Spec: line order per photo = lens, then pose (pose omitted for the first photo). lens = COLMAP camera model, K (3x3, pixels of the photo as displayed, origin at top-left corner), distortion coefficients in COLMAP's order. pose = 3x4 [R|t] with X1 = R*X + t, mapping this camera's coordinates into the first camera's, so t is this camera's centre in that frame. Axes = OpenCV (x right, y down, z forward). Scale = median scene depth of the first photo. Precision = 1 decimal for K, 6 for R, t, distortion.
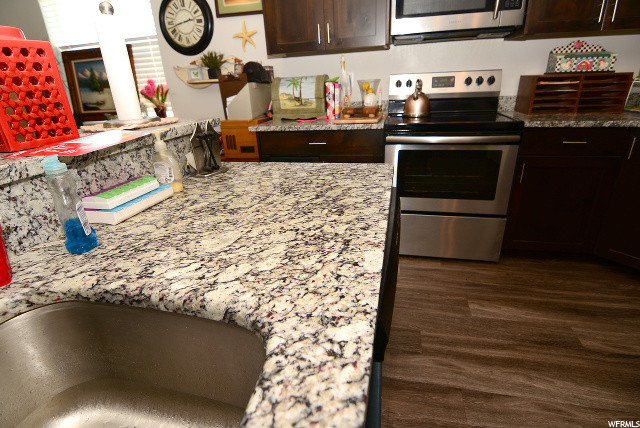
lens RADIAL K [[316.5, 0, 321.5], [0, 316.5, 211.9], [0, 0, 1]] dist [-0.006764, -0.008114]
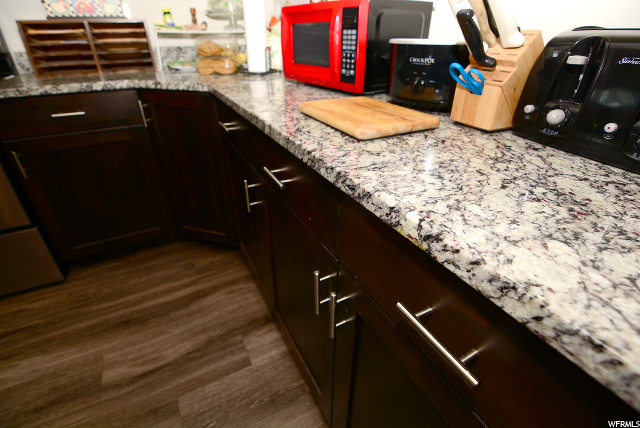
lens RADIAL K [[316.5, 0, 317.1], [0, 316.5, 208.5], [0, 0, 1]] dist [-0.006764, -0.008114]
pose [[0.747736, -0.279610, 0.602254, 0.537800], [0.213640, 0.960093, 0.180498, -0.009950], [-0.628689, -0.006299, 0.777632, 0.033647]]
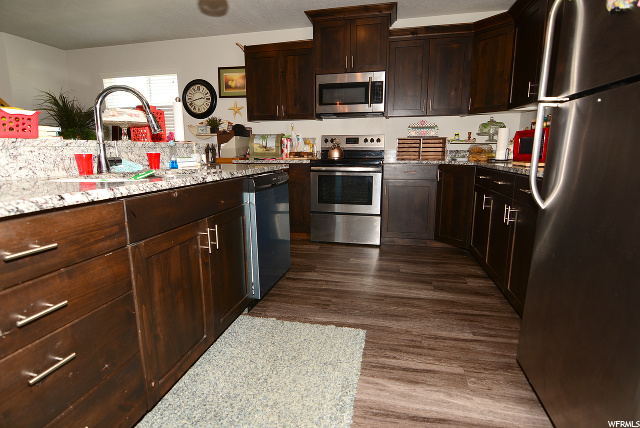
lens RADIAL K [[316.5, 0, 318.1], [0, 316.5, 215.7], [0, 0, 1]] dist [-0.006764, -0.008114]
pose [[0.998896, 0.039778, 0.024977, 0.173241], [-0.034572, 0.982635, -0.182301, 0.279381], [-0.031795, 0.181237, 0.982925, -0.545246]]
